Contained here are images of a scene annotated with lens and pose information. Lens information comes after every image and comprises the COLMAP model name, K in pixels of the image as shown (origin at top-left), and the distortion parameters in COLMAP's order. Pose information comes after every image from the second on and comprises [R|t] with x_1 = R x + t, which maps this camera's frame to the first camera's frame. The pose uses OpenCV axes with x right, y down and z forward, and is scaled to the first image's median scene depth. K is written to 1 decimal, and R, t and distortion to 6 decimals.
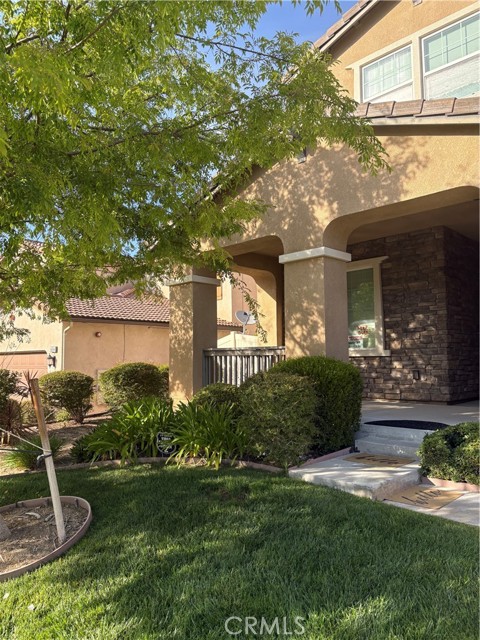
lens RADIAL K [[486.7, 0, 240.0], [0, 486.7, 320.0], [0, 0, 1]] dist [0.063763, -0.062257]
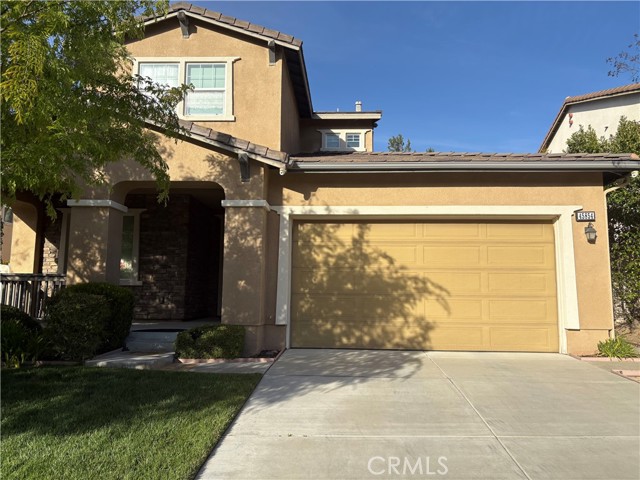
lens RADIAL K [[486.7, 0, 320.0], [0, 486.7, 240.0], [0, 0, 1]] dist [0.063763, -0.062257]
pose [[0.756513, 0.092657, 0.647381, -0.235063], [-0.070142, 0.995698, -0.060545, -0.002590], [-0.650206, 0.000394, 0.759758, -0.361079]]
